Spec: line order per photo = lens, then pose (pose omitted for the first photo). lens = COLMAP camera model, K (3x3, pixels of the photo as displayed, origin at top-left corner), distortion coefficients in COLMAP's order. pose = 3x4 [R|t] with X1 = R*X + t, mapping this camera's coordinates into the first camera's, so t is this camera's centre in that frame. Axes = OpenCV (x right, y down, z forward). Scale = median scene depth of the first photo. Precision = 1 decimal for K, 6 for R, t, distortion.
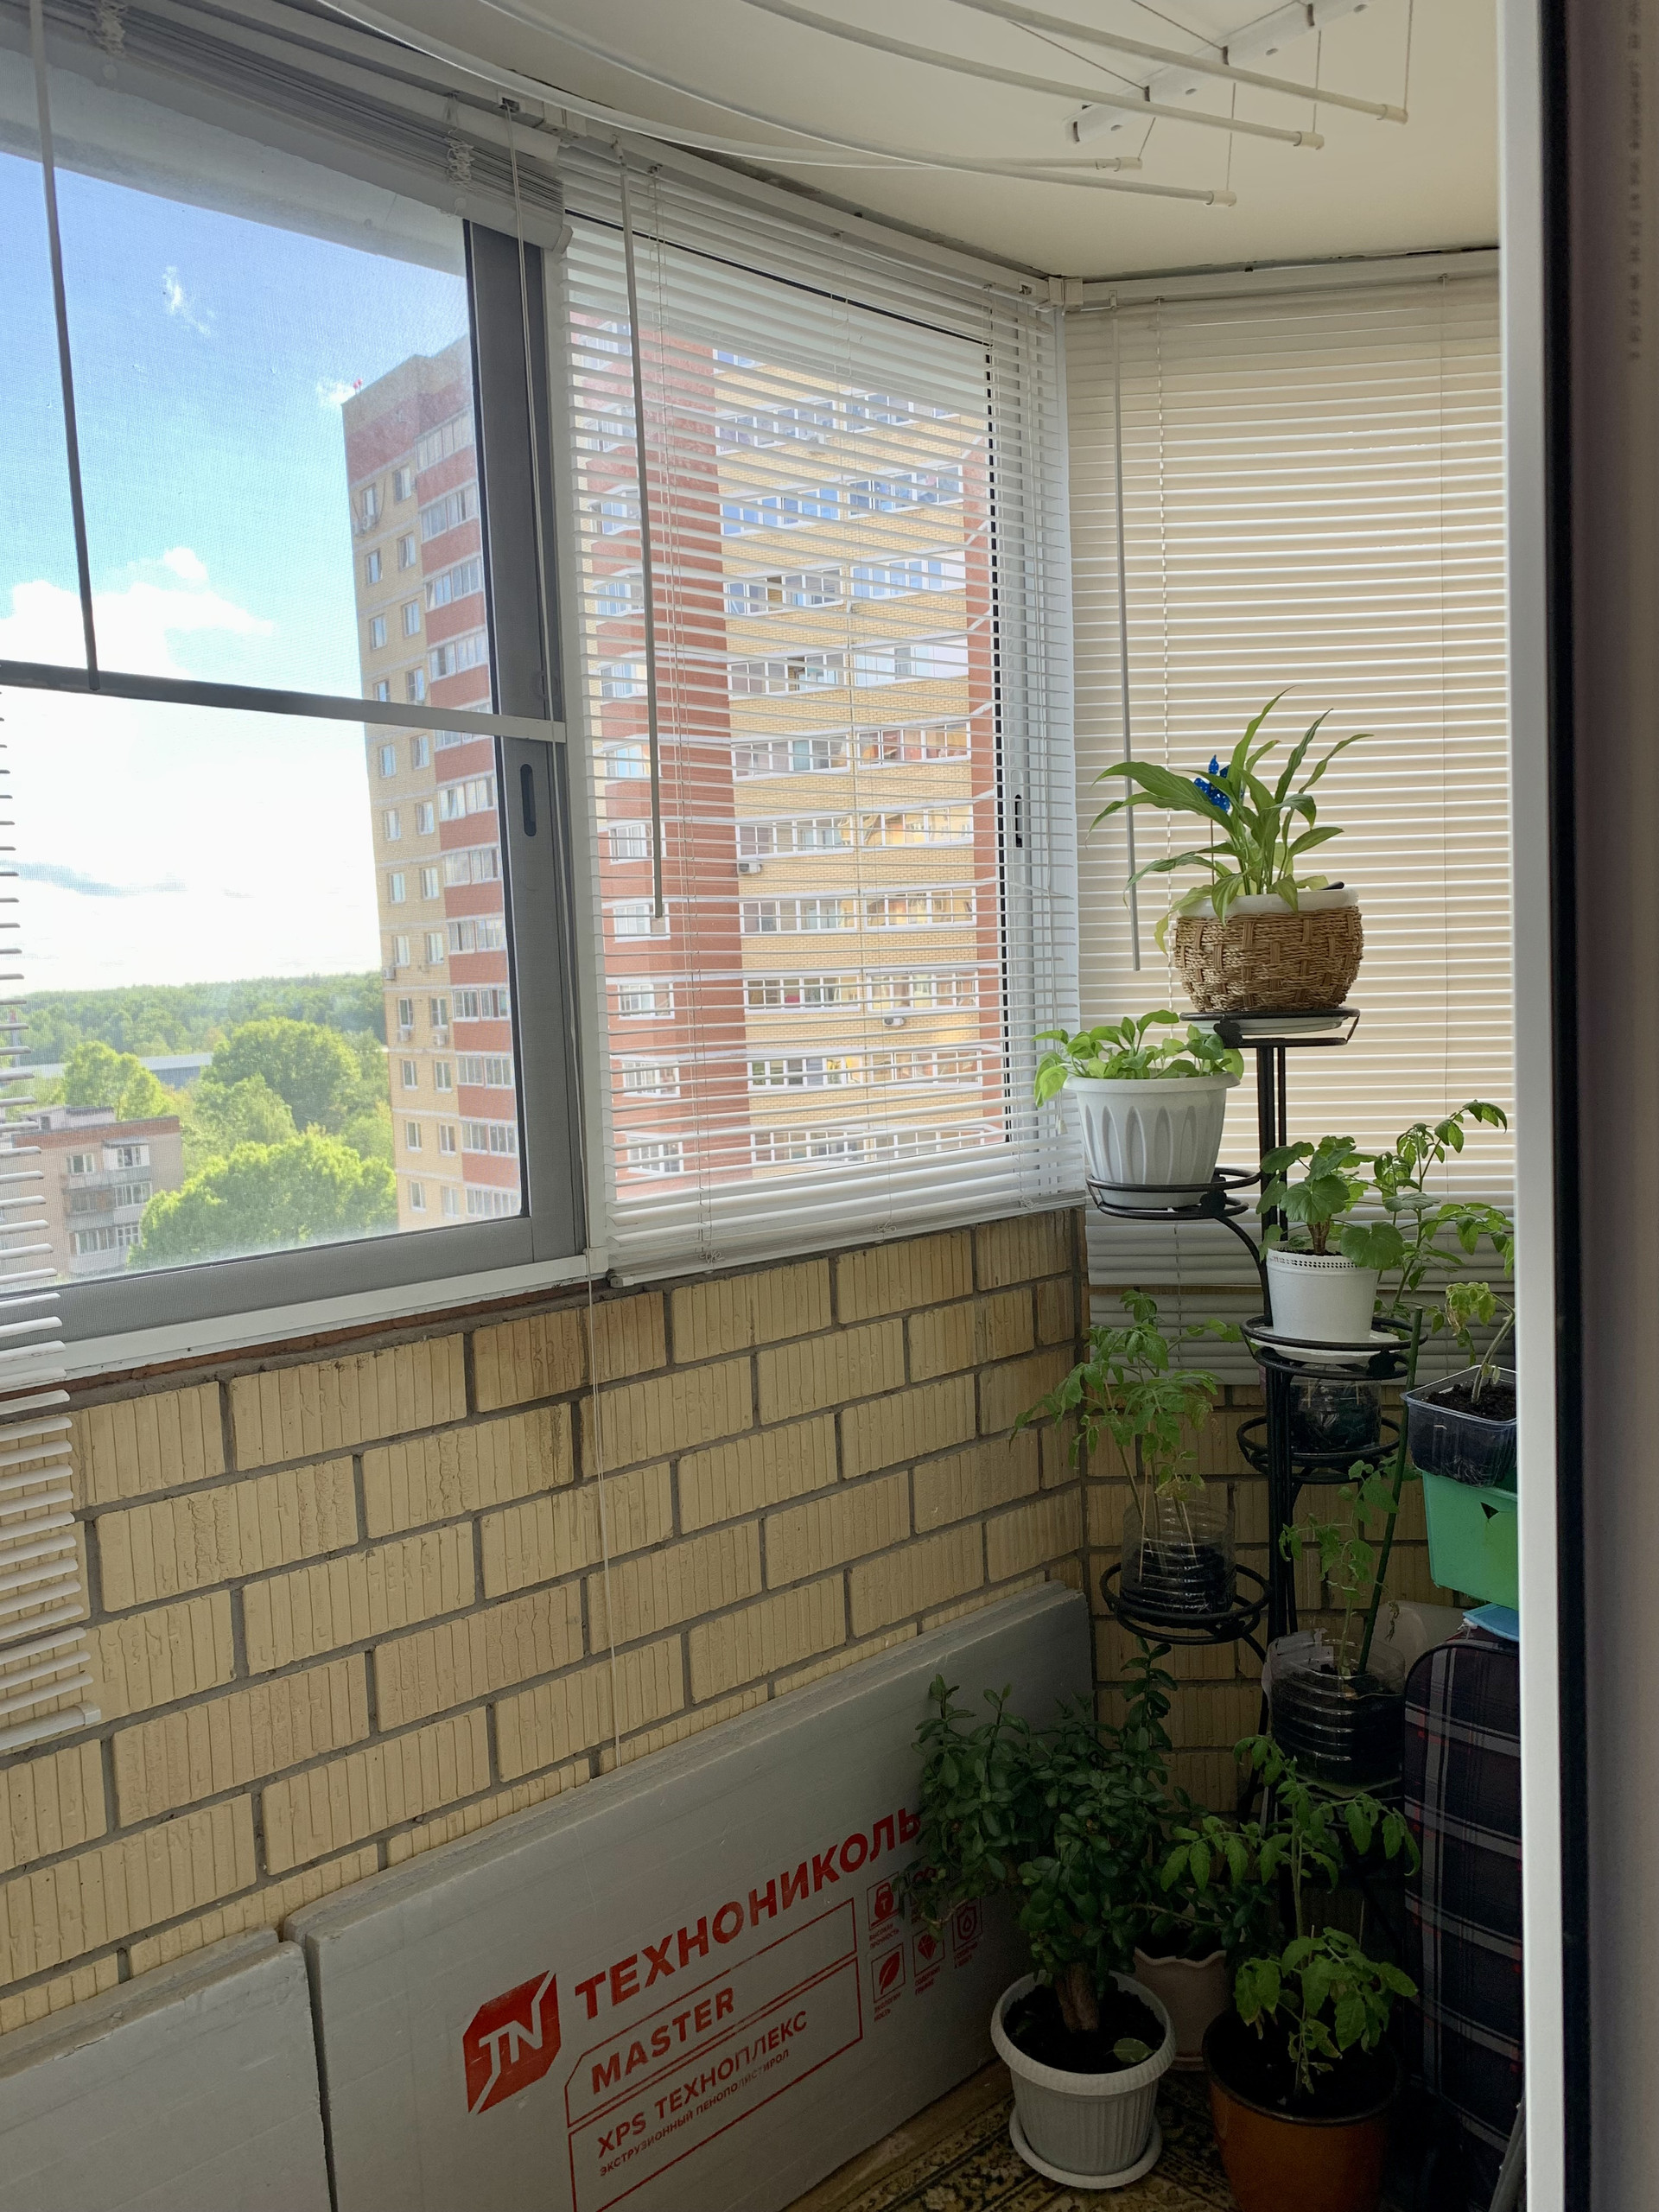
lens RADIAL K [[1726.0, 0, 700.7], [0, 1726.0, 1117.1], [0, 0, 1]] dist [0.045105, -0.046890]
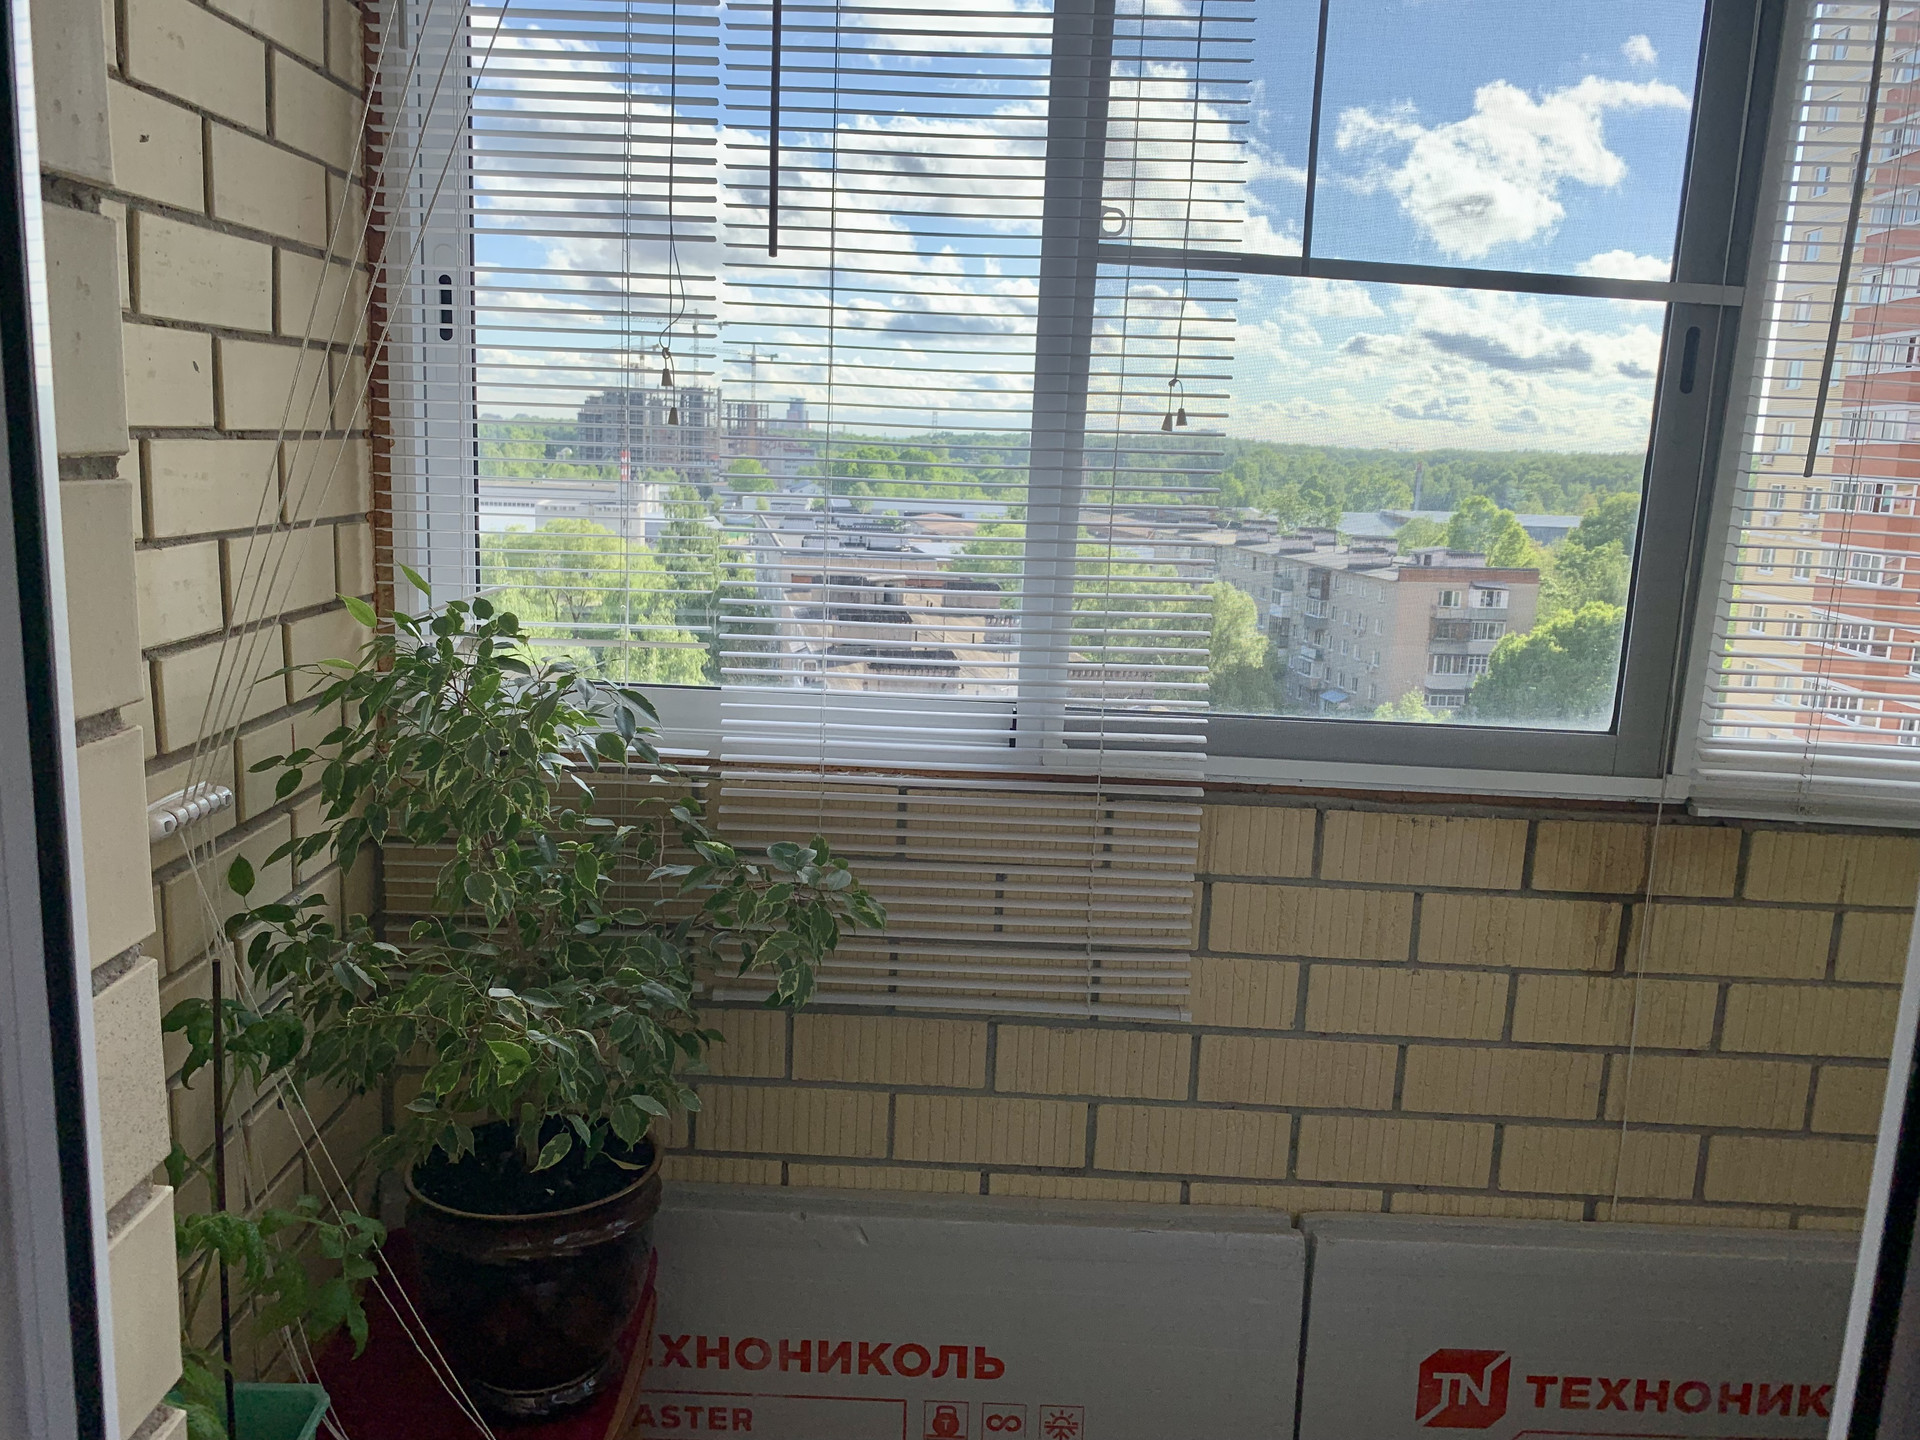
lens RADIAL K [[1472.5, 0, 919.6], [0, 1472.5, 701.3], [0, 0, 1]] dist [0.086390, -0.040893]
pose [[0.744814, 0.195424, -0.638014, 0.181982], [-0.128426, 0.980259, 0.150330, -0.052982], [0.654797, -0.030030, 0.755208, -0.038052]]
